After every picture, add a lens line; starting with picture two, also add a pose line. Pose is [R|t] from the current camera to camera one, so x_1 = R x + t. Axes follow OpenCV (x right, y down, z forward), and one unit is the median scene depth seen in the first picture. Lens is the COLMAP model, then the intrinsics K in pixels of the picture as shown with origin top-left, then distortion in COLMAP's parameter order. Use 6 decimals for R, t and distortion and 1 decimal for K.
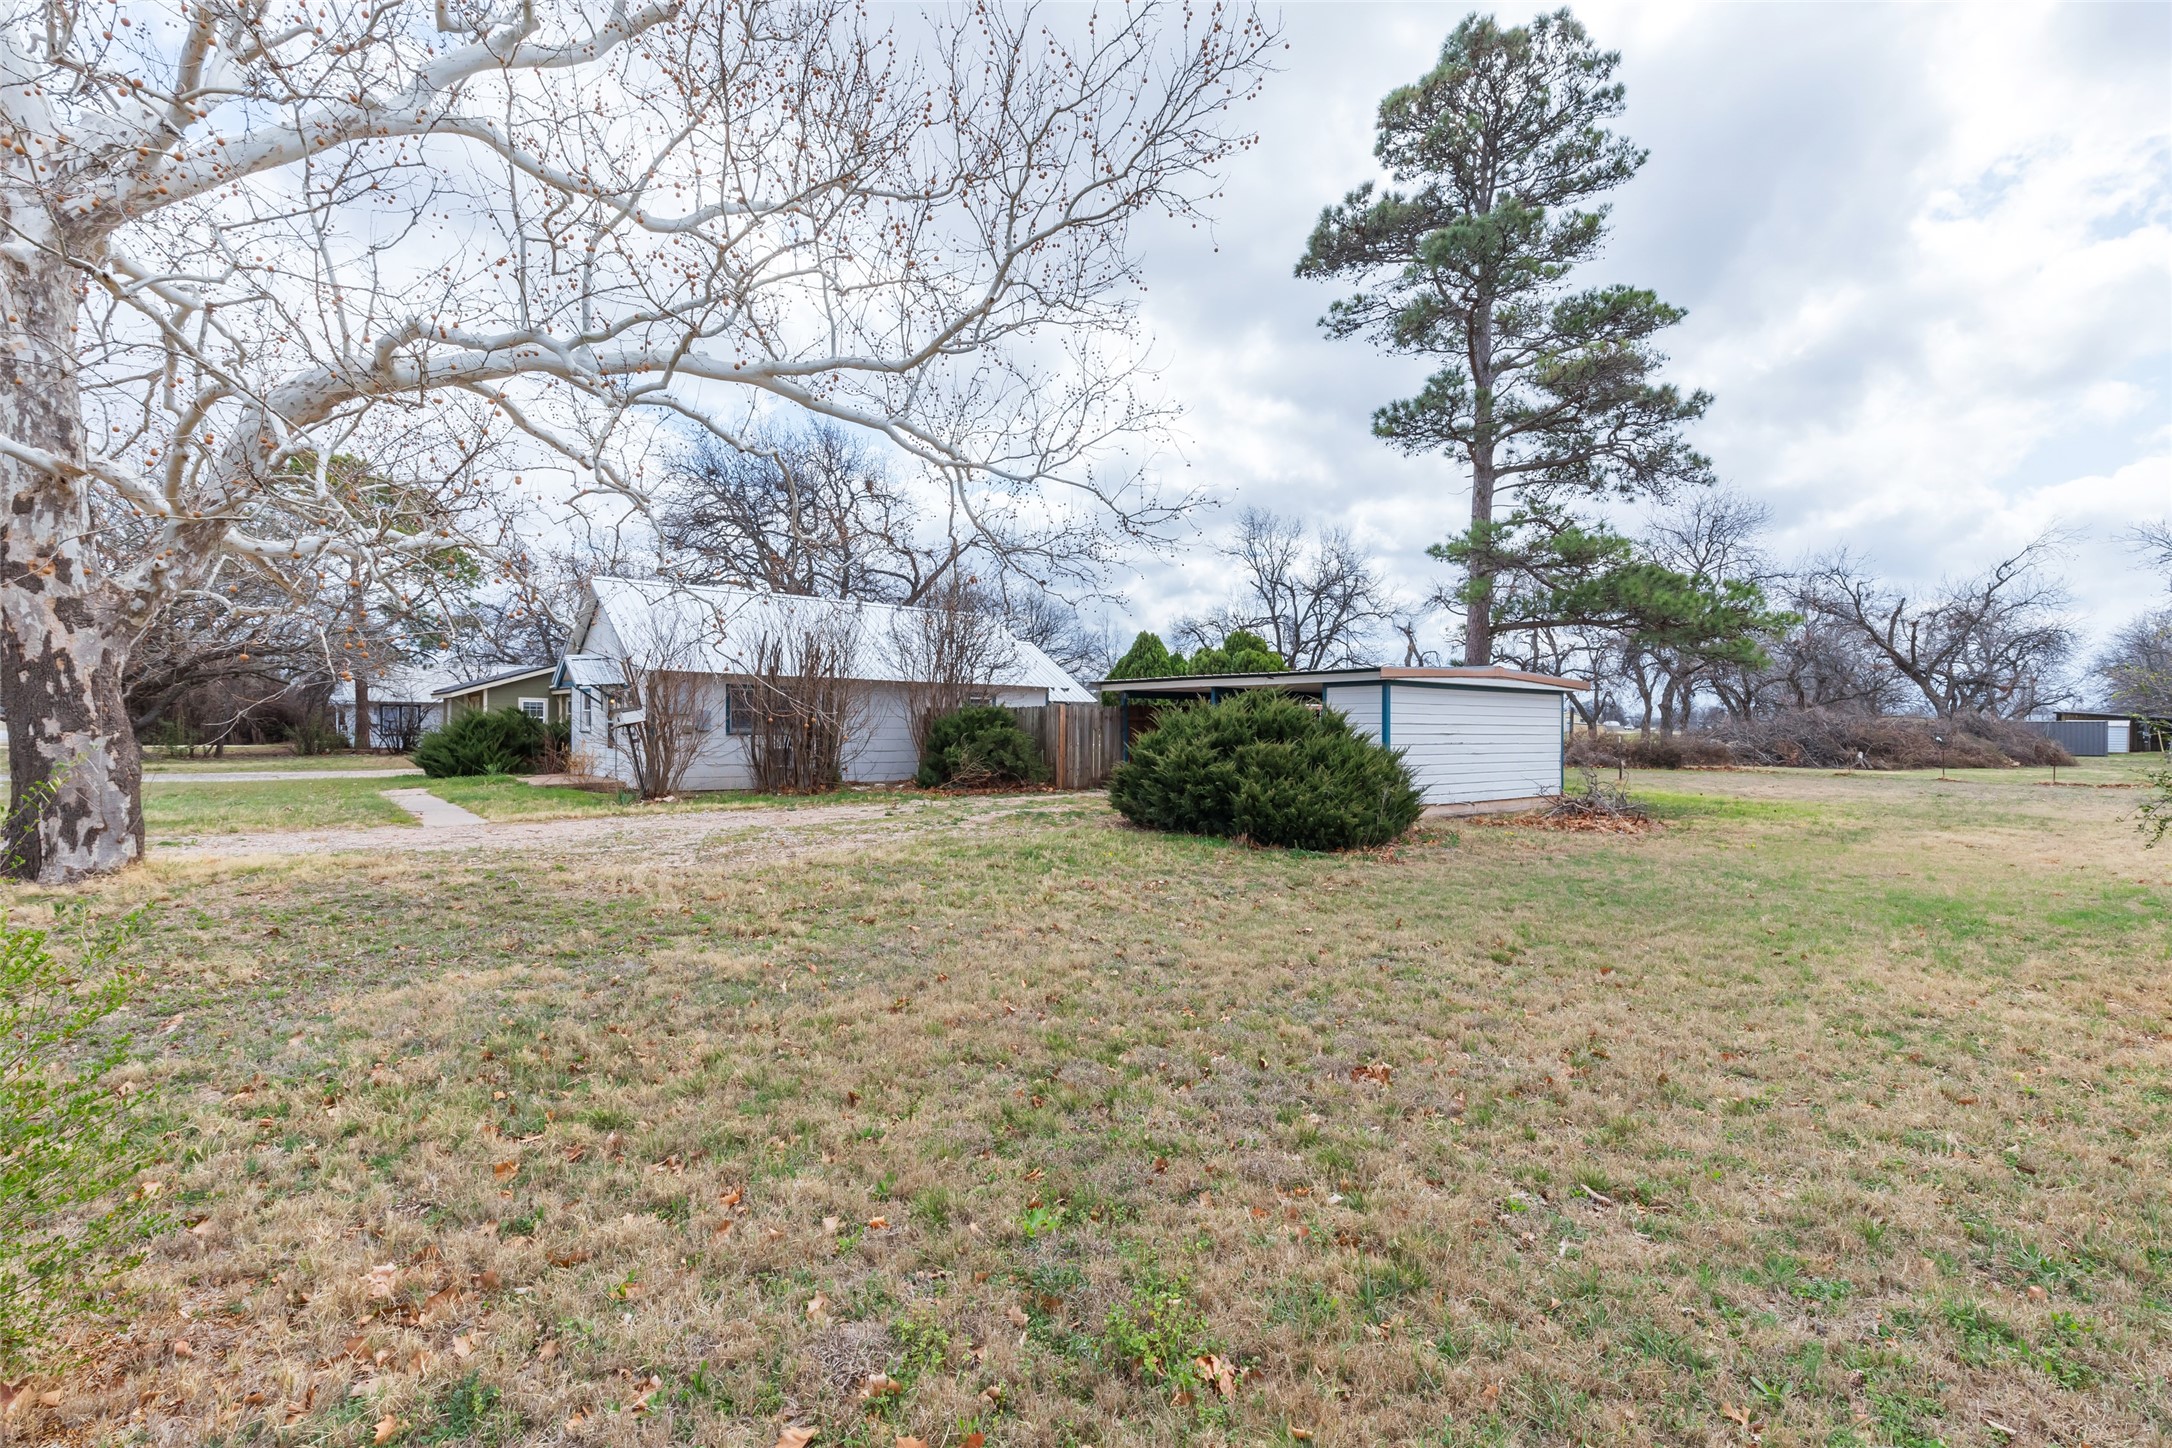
lens RADIAL K [[973.0, 0, 1088.0], [0, 973.0, 685.8], [0, 0, 1]] dist [0.002126, 0.000045]
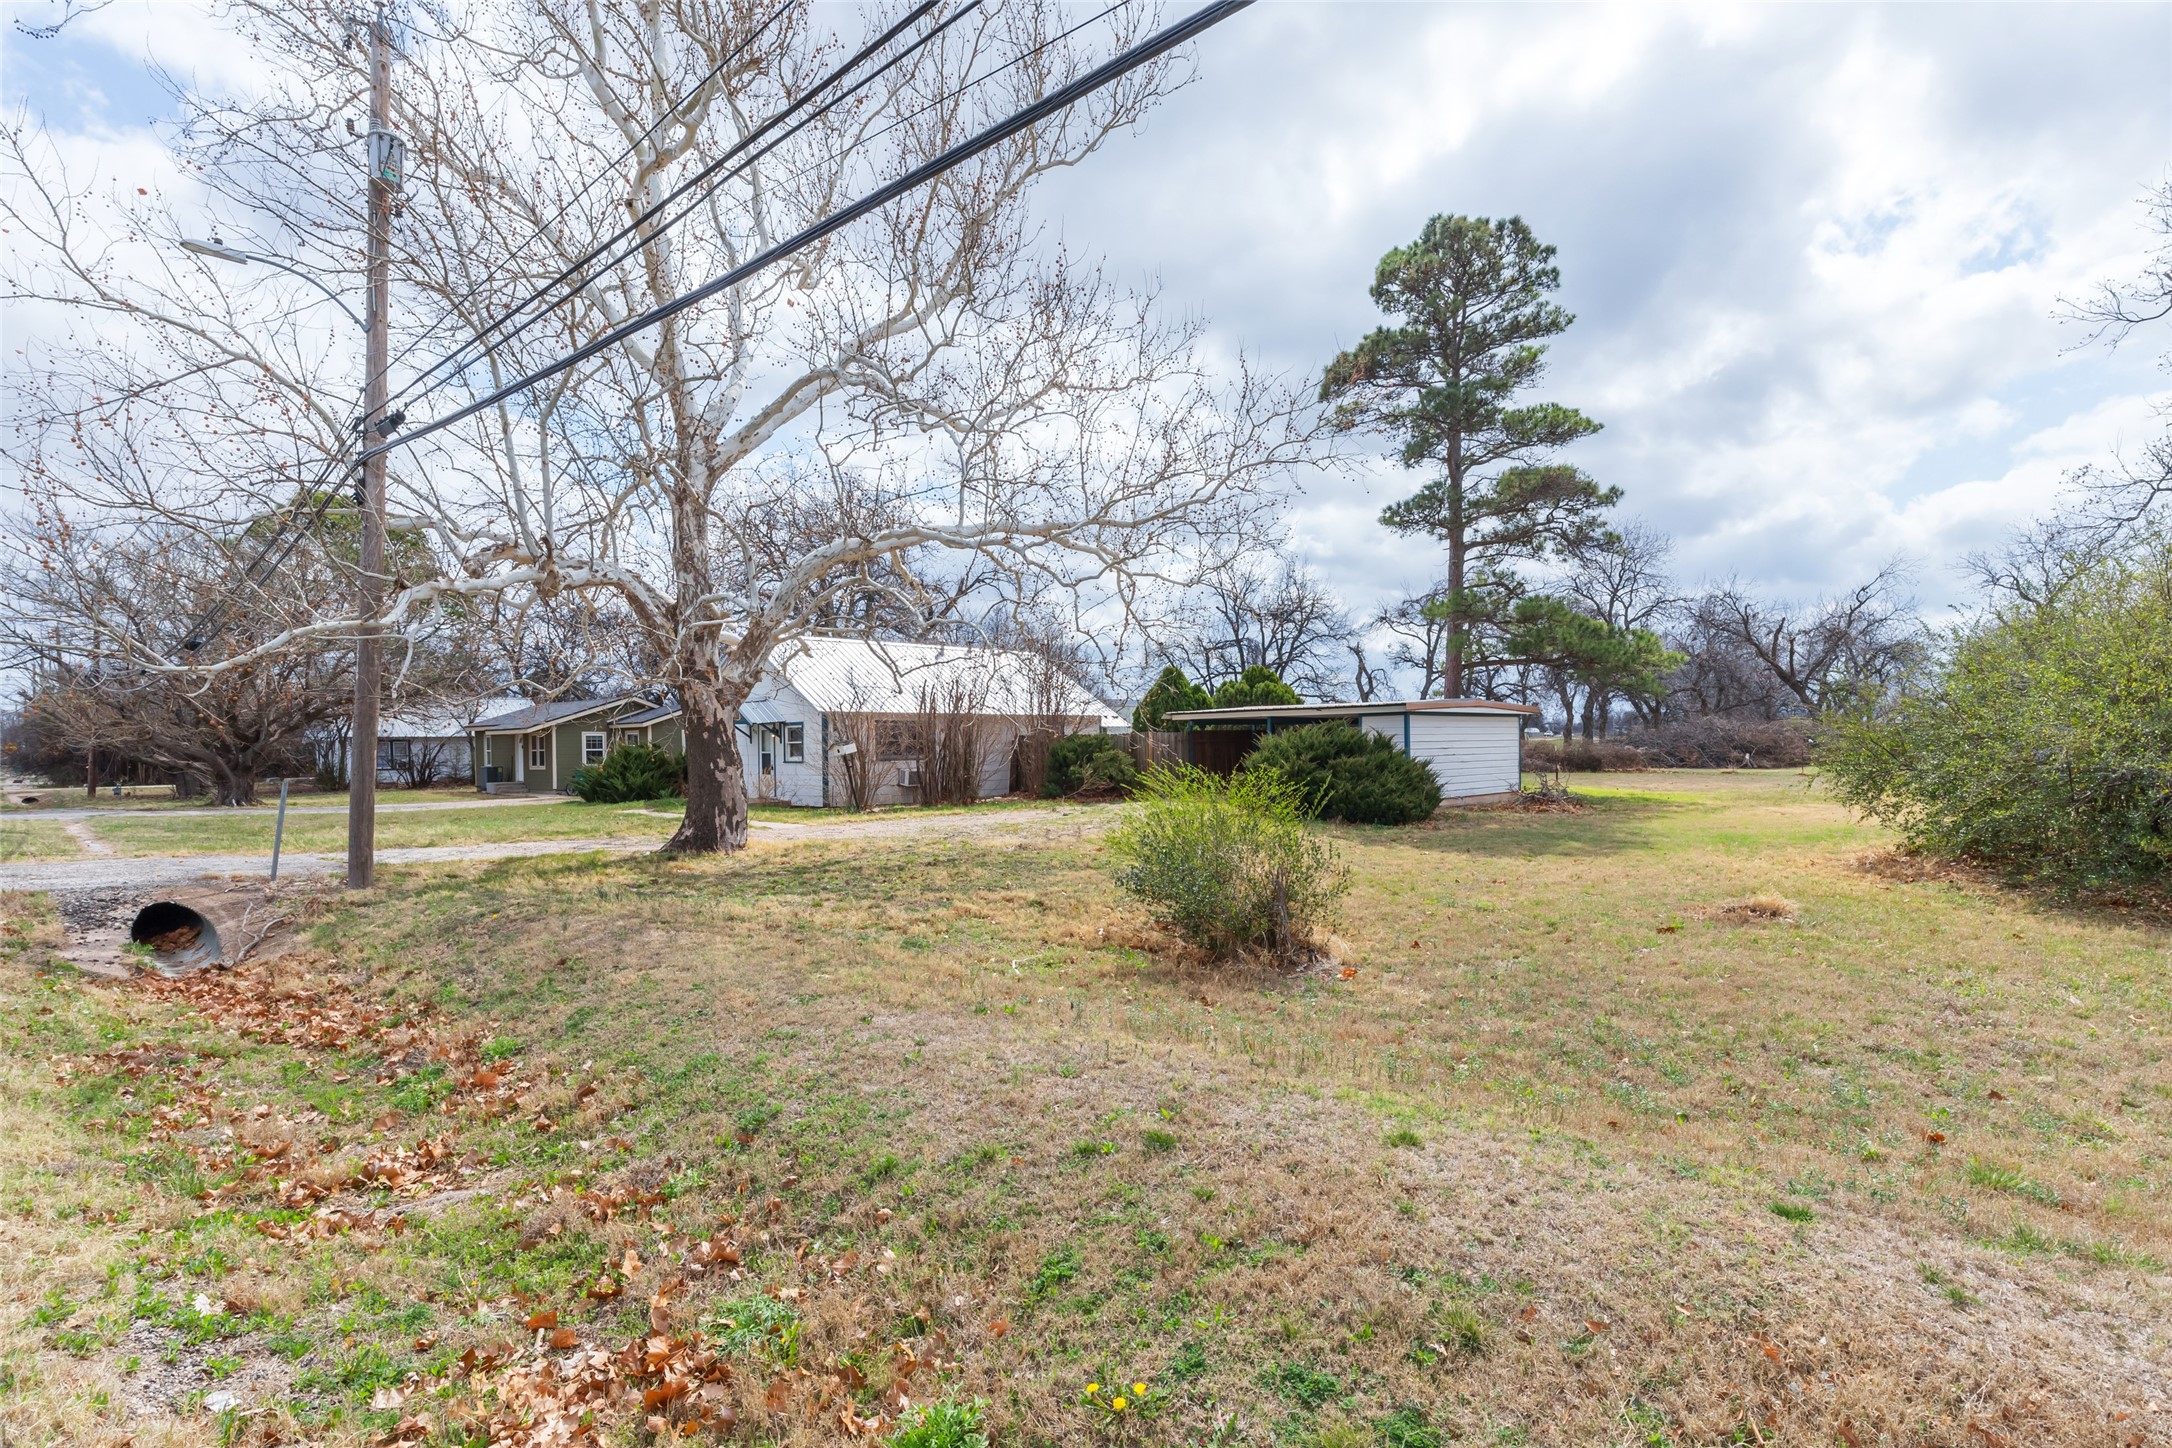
lens RADIAL K [[1038.4, 0, 1086.0], [0, 1038.4, 724.0], [0, 0, 1]] dist [-0.007806, 0.000081]
pose [[0.995926, -0.020236, 0.087877, -0.103730], [0.018255, 0.999562, 0.023294, -0.010972], [-0.088310, -0.021595, 0.995859, -0.166460]]
